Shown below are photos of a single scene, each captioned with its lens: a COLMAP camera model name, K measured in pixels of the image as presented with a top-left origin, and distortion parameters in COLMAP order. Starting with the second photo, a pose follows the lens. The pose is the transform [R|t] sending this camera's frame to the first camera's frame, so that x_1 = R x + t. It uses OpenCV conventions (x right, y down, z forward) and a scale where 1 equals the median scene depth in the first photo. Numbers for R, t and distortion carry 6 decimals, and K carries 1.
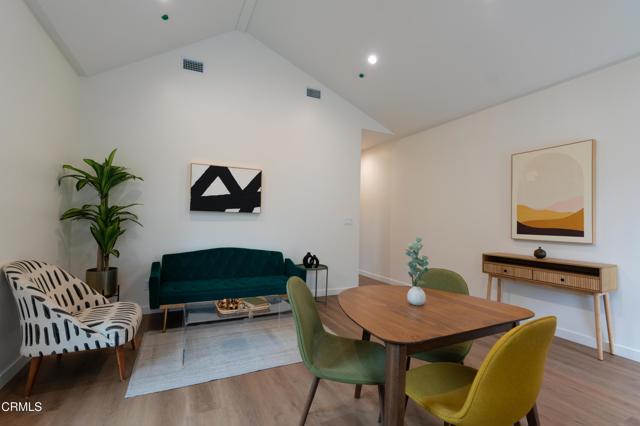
lens RADIAL K [[292.5, 0, 320.0], [0, 292.5, 213.0], [0, 0, 1]] dist [-0.000618, -0.000066]
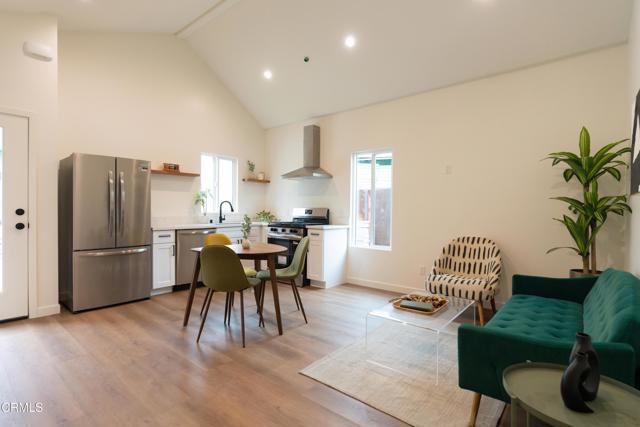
lens RADIAL K [[315.9, 0, 320.0], [0, 315.9, 213.5], [0, 0, 1]] dist [-0.014121, 0.000350]
pose [[-0.911734, -0.021800, -0.410202, 0.360349], [-0.013455, 0.999640, -0.023220, 0.058925], [0.410560, -0.015651, -0.911699, 1.536736]]
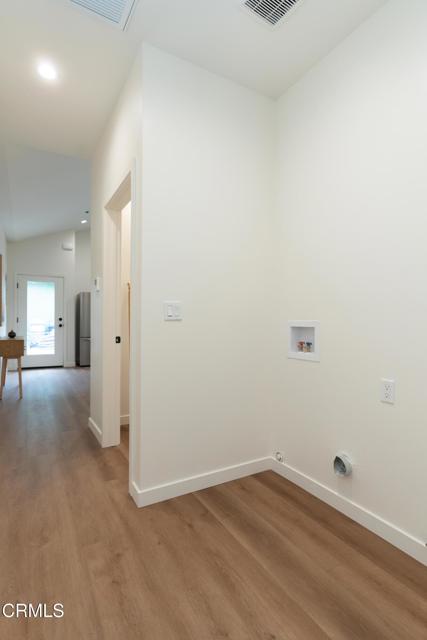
lens RADIAL K [[337.6, 0, 213.5], [0, 337.6, 320.0], [0, 0, 1]] dist [-0.000319, -0.000031]
pose [[-0.994252, -0.026031, -0.103853, -0.025341], [-0.022891, 0.999247, -0.031317, 0.101456], [0.104590, -0.028759, -0.994100, 2.794205]]
